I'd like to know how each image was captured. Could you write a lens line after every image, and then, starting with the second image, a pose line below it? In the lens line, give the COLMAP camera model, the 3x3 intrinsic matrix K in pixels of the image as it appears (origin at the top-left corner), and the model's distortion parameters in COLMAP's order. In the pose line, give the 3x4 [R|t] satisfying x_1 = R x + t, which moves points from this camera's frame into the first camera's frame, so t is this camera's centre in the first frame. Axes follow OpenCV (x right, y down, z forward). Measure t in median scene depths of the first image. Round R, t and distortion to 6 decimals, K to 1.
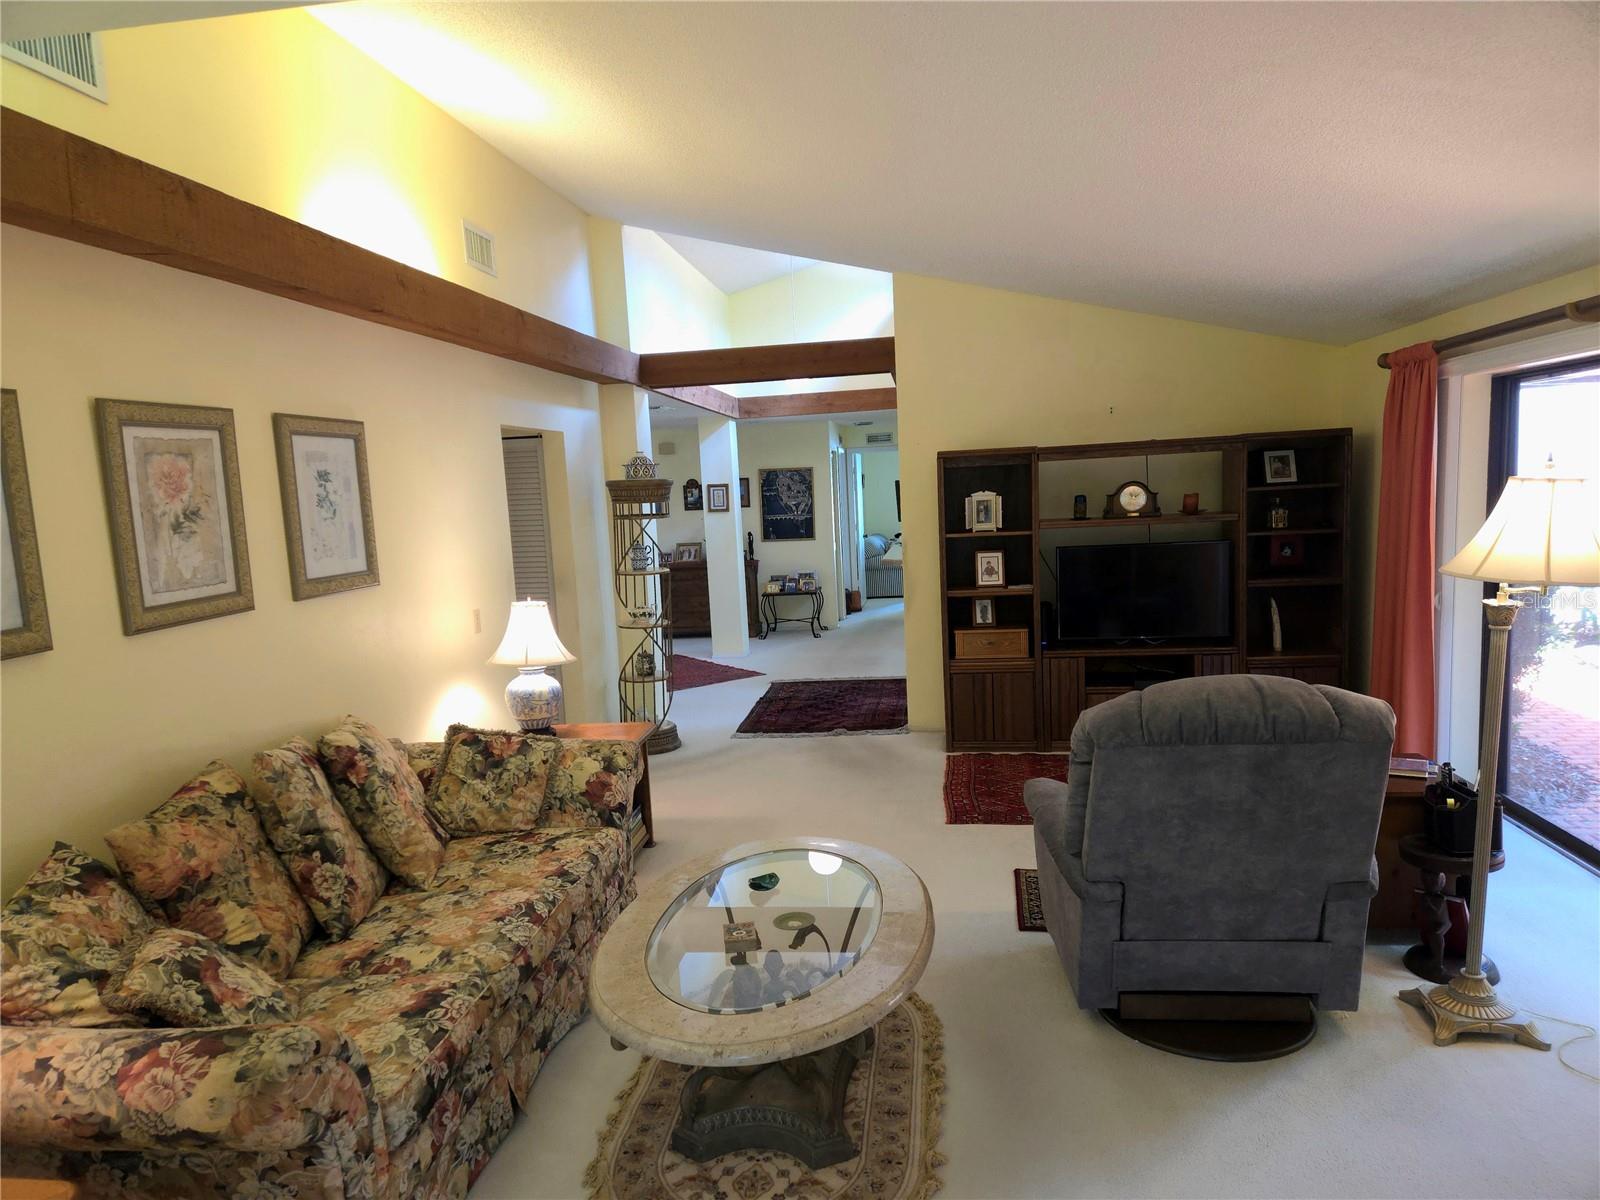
lens RADIAL K [[1062.9, 0, 795.1], [0, 1062.9, 640.7], [0, 0, 1]] dist [0.078185, -0.066970]
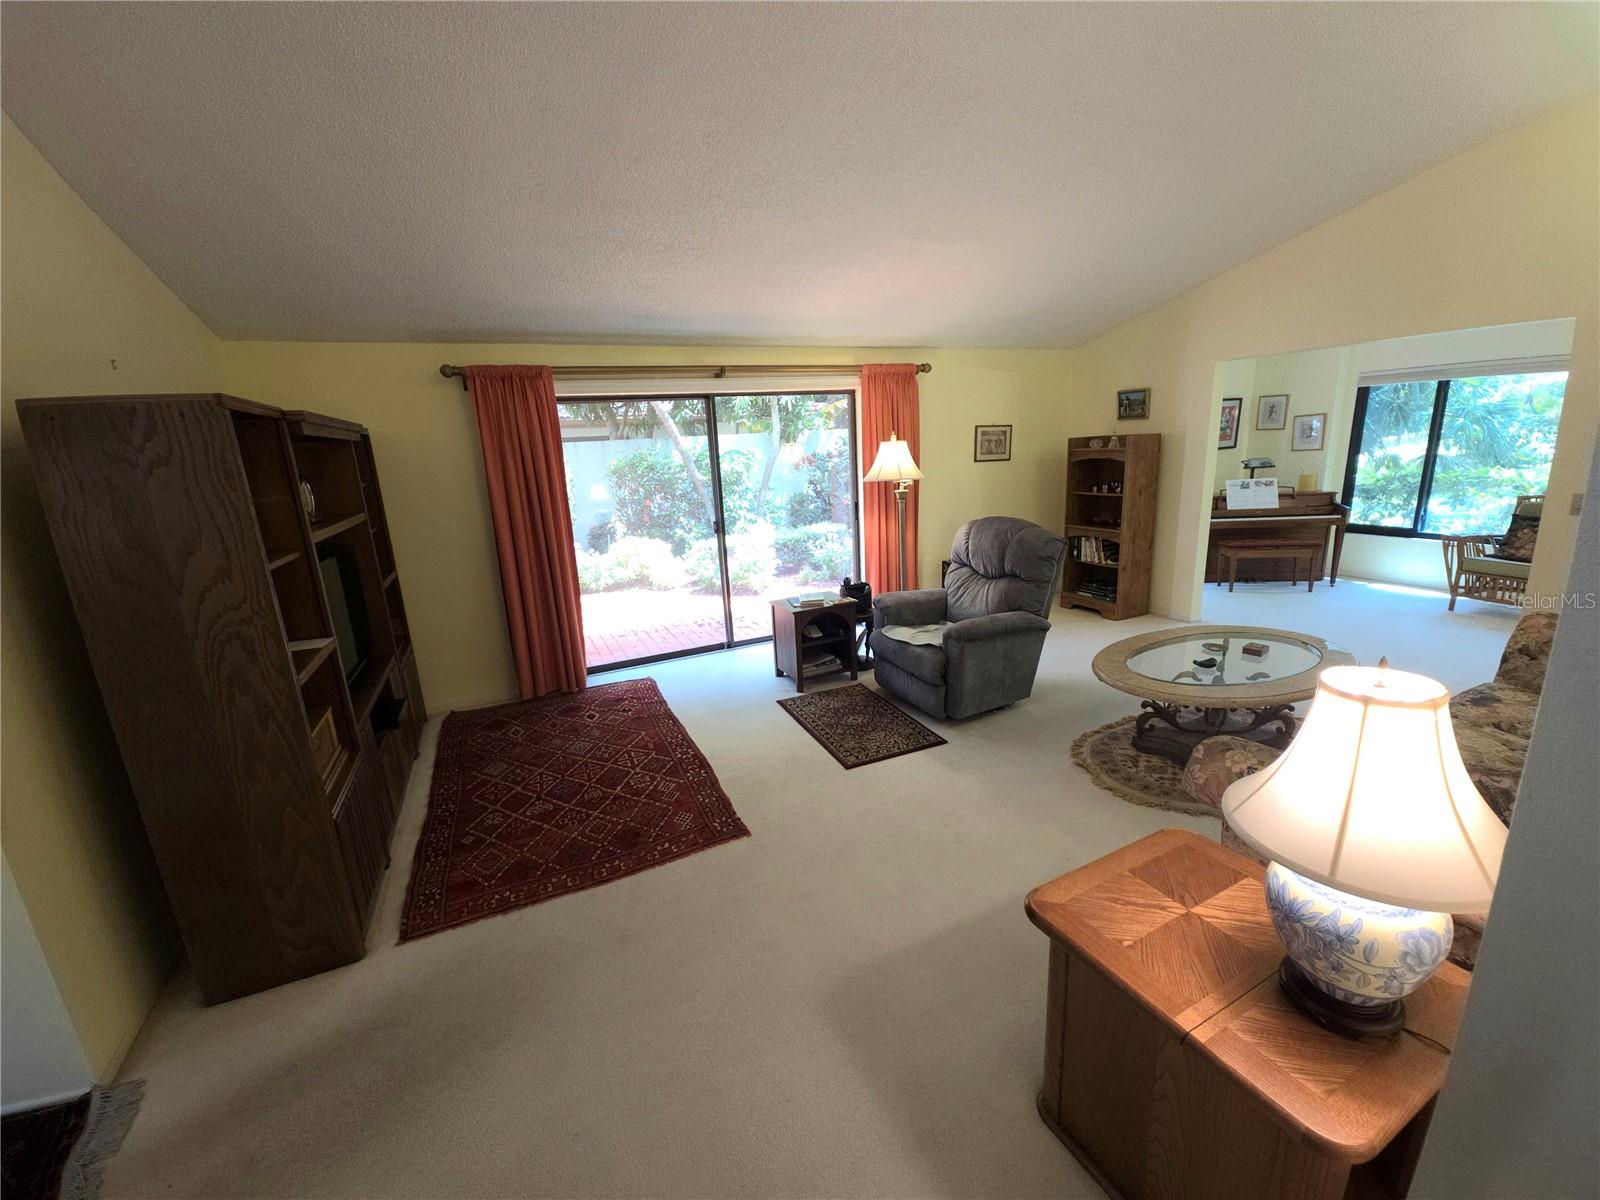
lens RADIAL K [[648.6, 0, 798.5], [0, 648.6, 599.8], [0, 0, 1]] dist [0.011637, -0.007427]
pose [[-0.540731, -0.117687, 0.832922, -0.240032], [0.203444, 0.942474, 0.265242, -0.114160], [-0.816223, 0.312878, -0.485683, 0.943498]]
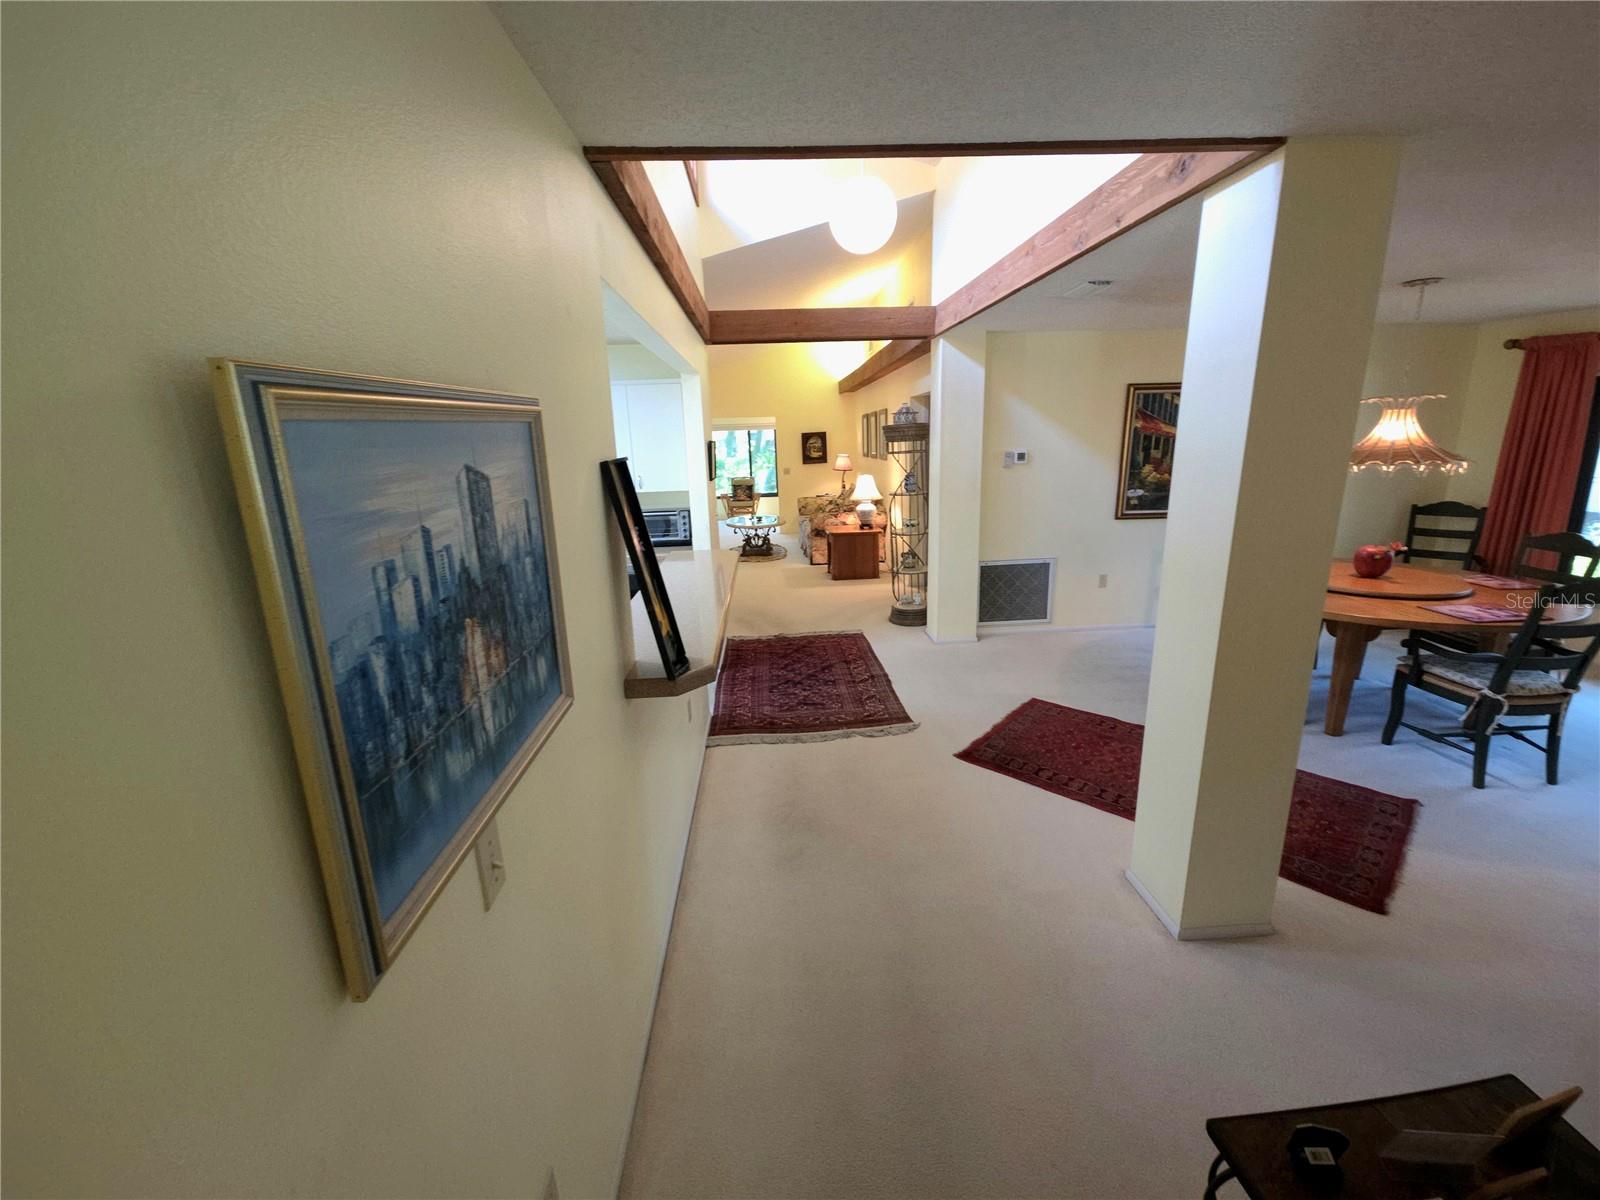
lens RADIAL K [[648.6, 0, 799.8], [0, 648.6, 600.5], [0, 0, 1]] dist [0.011637, -0.007427]
pose [[-0.977785, 0.132044, -0.162789, 0.157206], [0.059064, 0.918730, 0.390445, -0.286808], [0.201115, 0.372157, -0.906119, 1.898825]]
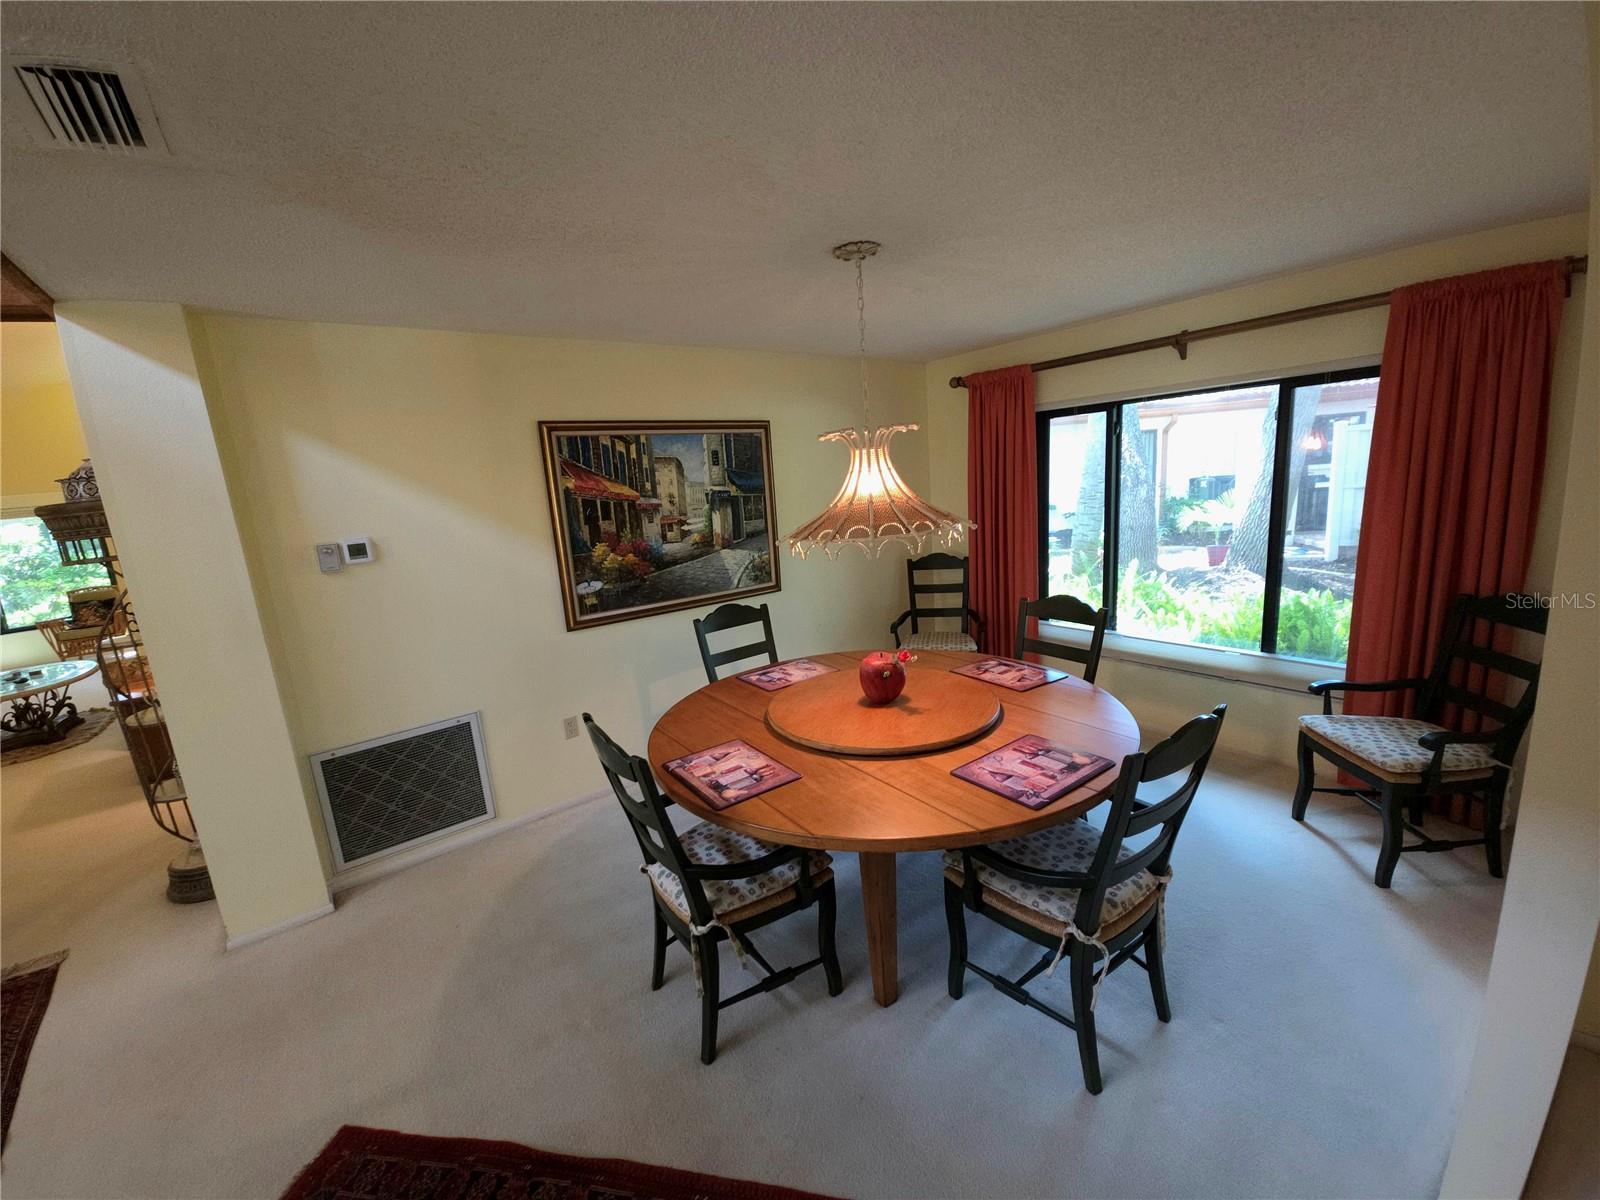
lens RADIAL K [[648.6, 0, 801.4], [0, 648.6, 603.2], [0, 0, 1]] dist [0.011637, -0.007427]
pose [[-0.695158, 0.247662, -0.674847, -0.166321], [0.010550, 0.942192, 0.334907, -0.229663], [0.718780, 0.225694, -0.657585, 1.665784]]
